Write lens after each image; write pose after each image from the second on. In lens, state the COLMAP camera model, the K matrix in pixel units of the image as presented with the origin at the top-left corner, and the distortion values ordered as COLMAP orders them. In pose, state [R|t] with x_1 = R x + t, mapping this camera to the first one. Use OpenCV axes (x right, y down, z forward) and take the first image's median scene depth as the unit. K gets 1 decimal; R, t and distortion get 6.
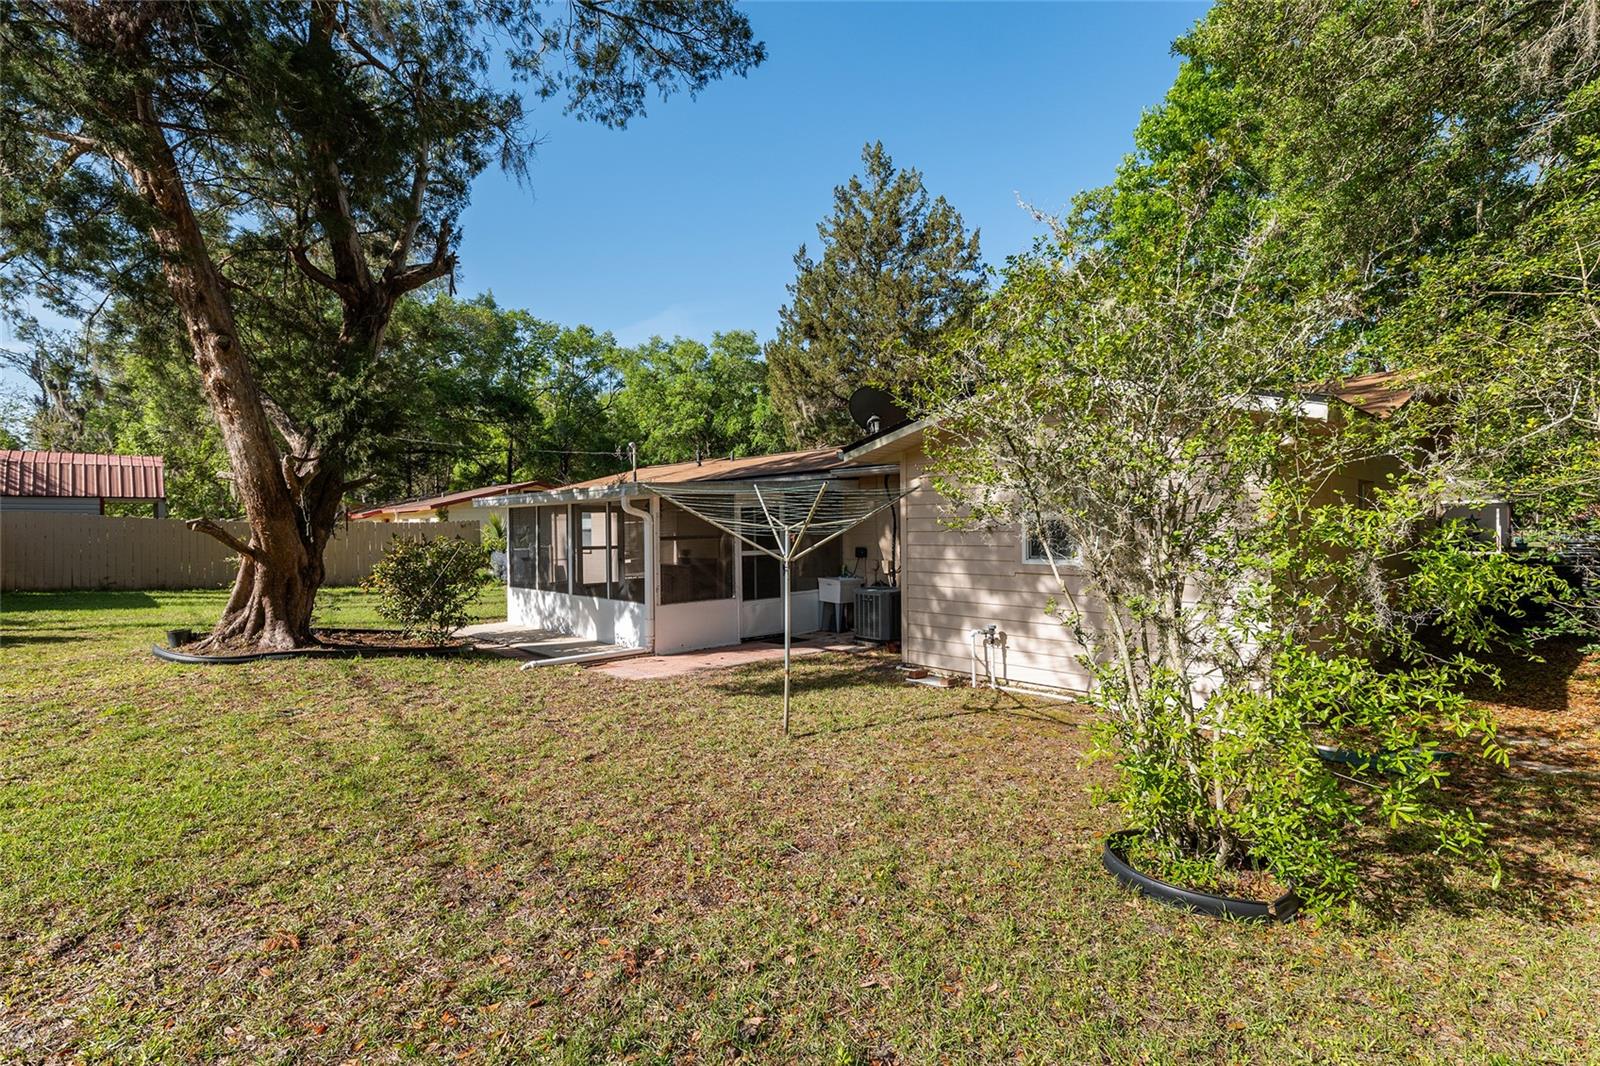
lens RADIAL K [[754.9, 0, 803.3], [0, 754.9, 544.6], [0, 0, 1]] dist [0.005536, 0.001319]
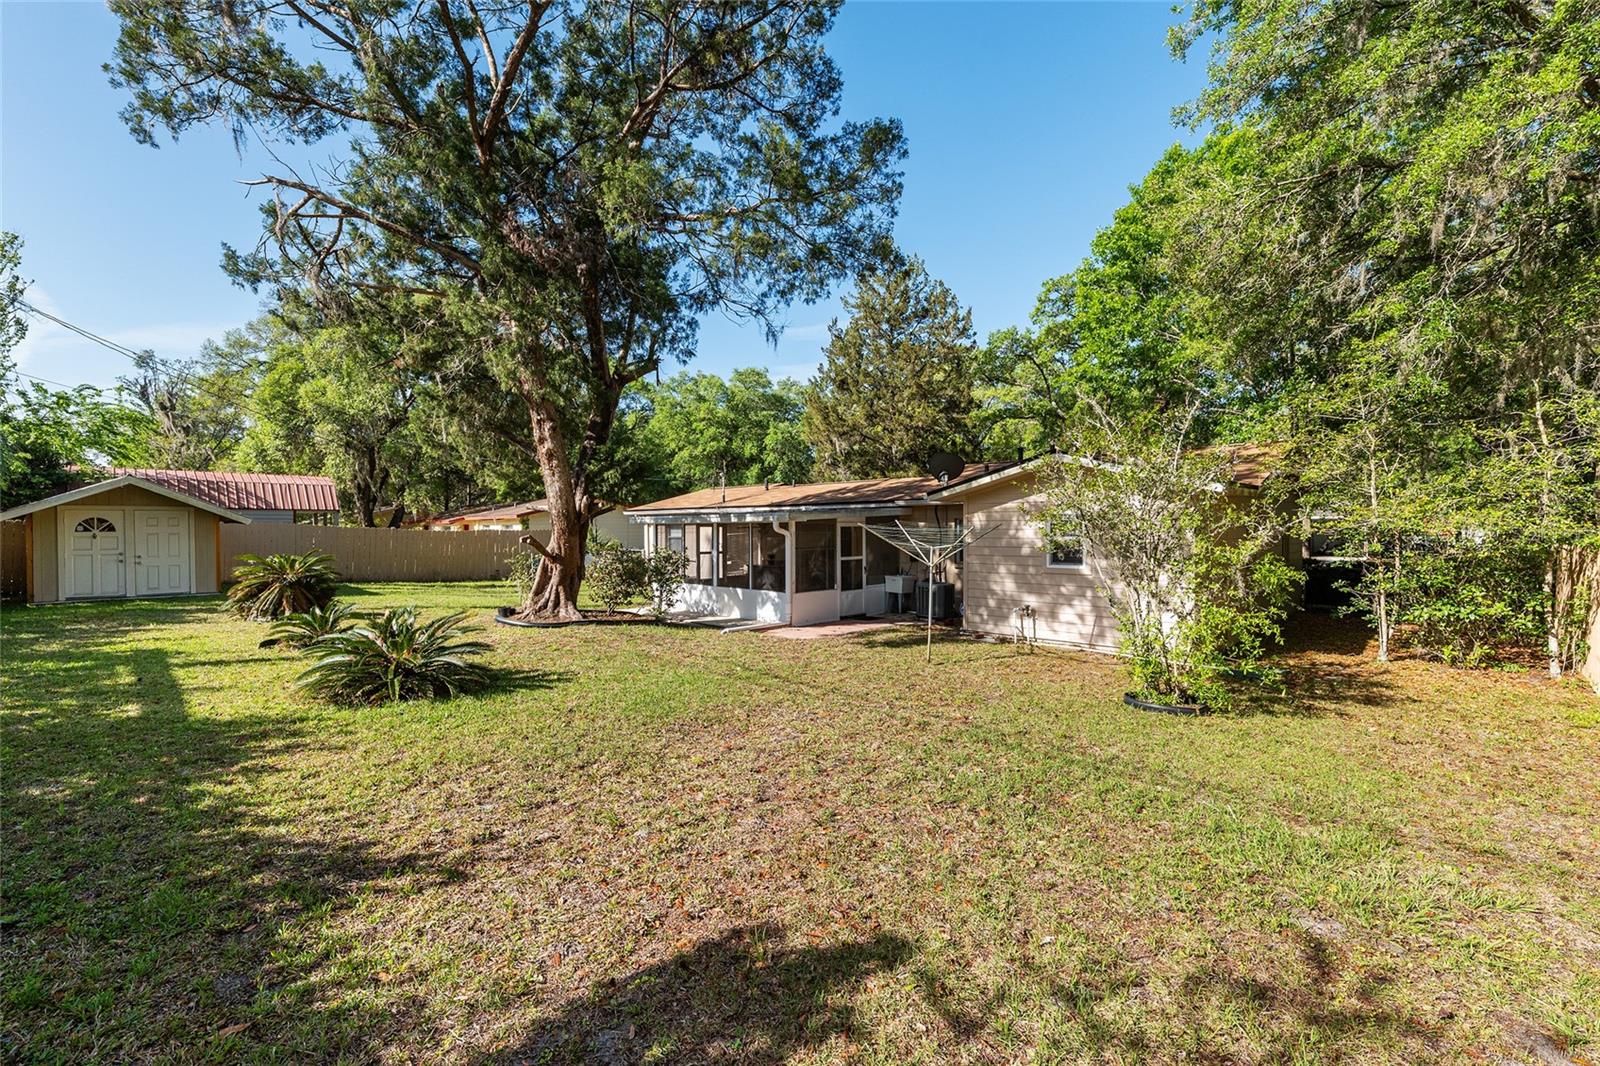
lens RADIAL K [[691.2, 0, 796.1], [0, 691.2, 538.9], [0, 0, 1]] dist [0.000578, 0.000130]
pose [[0.999296, 0.007250, 0.036808, -0.200883], [-0.006876, 0.999924, -0.010276, -0.011576], [-0.036879, 0.010016, 0.999270, -0.312362]]
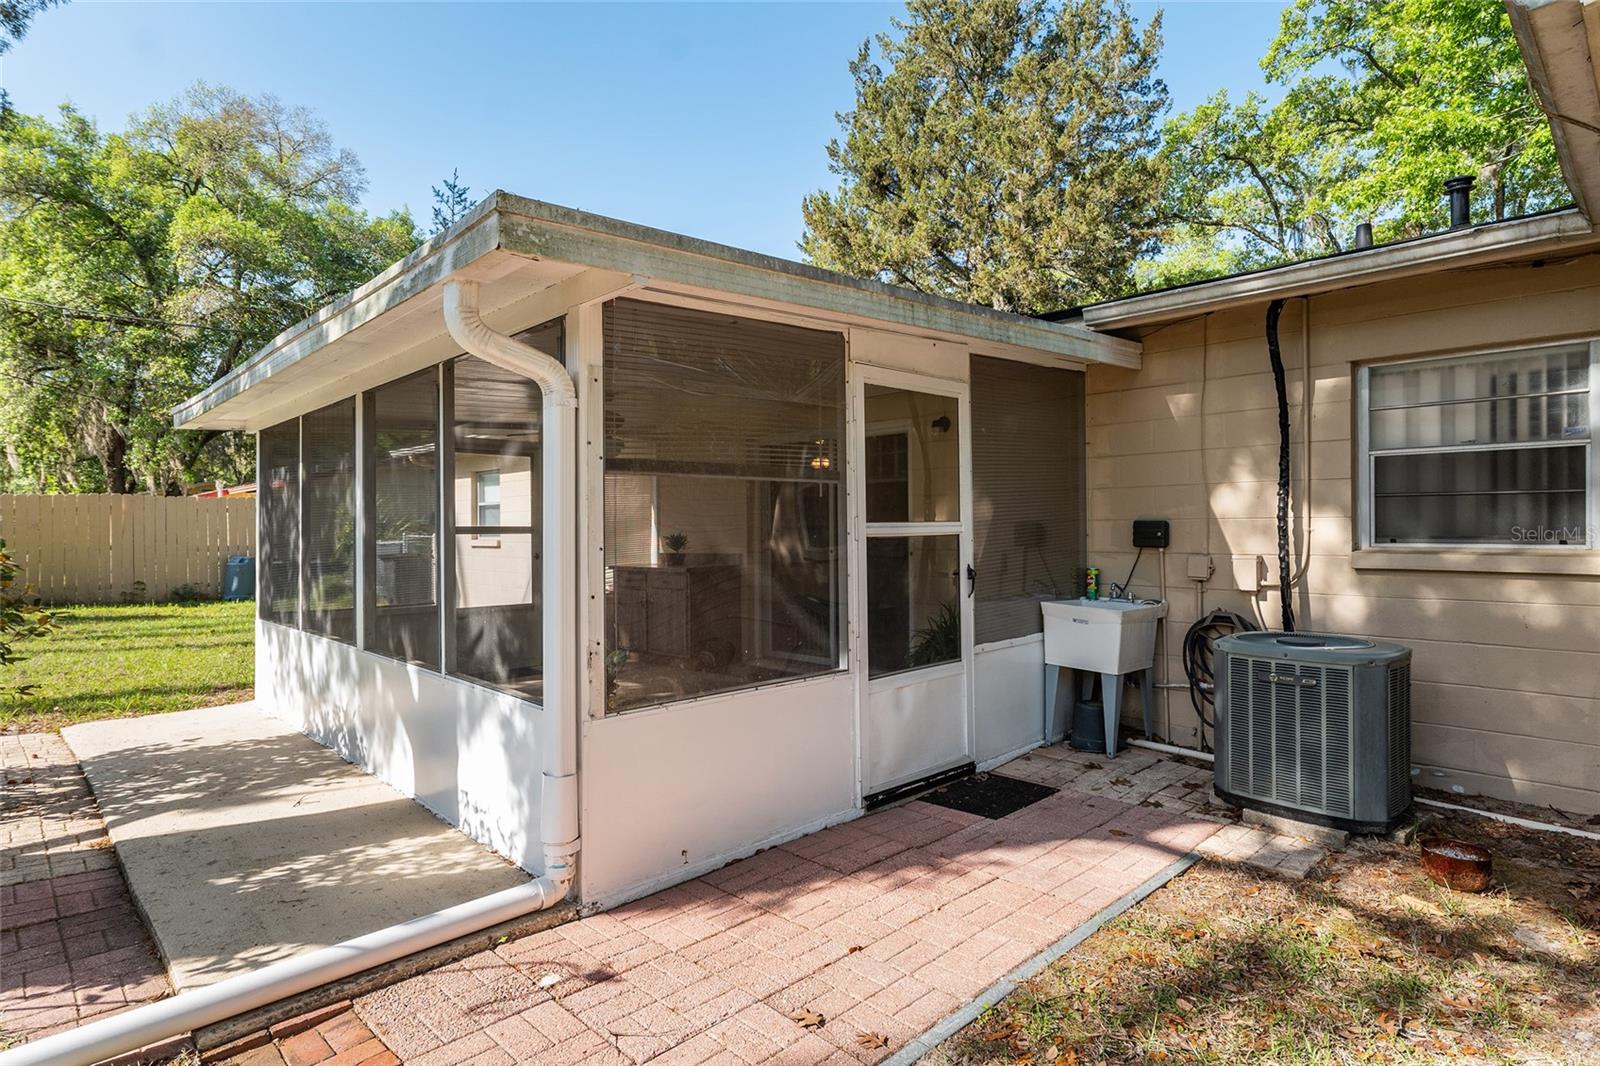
lens RADIAL K [[861.9, 0, 796.8], [0, 861.9, 531.1], [0, 0, 1]] dist [-0.000524, -0.000005]
pose [[0.999993, 0.003436, 0.001112, -0.102126], [-0.003412, 0.999778, -0.020787, 0.019096], [-0.001183, 0.020783, 0.999783, 0.584324]]
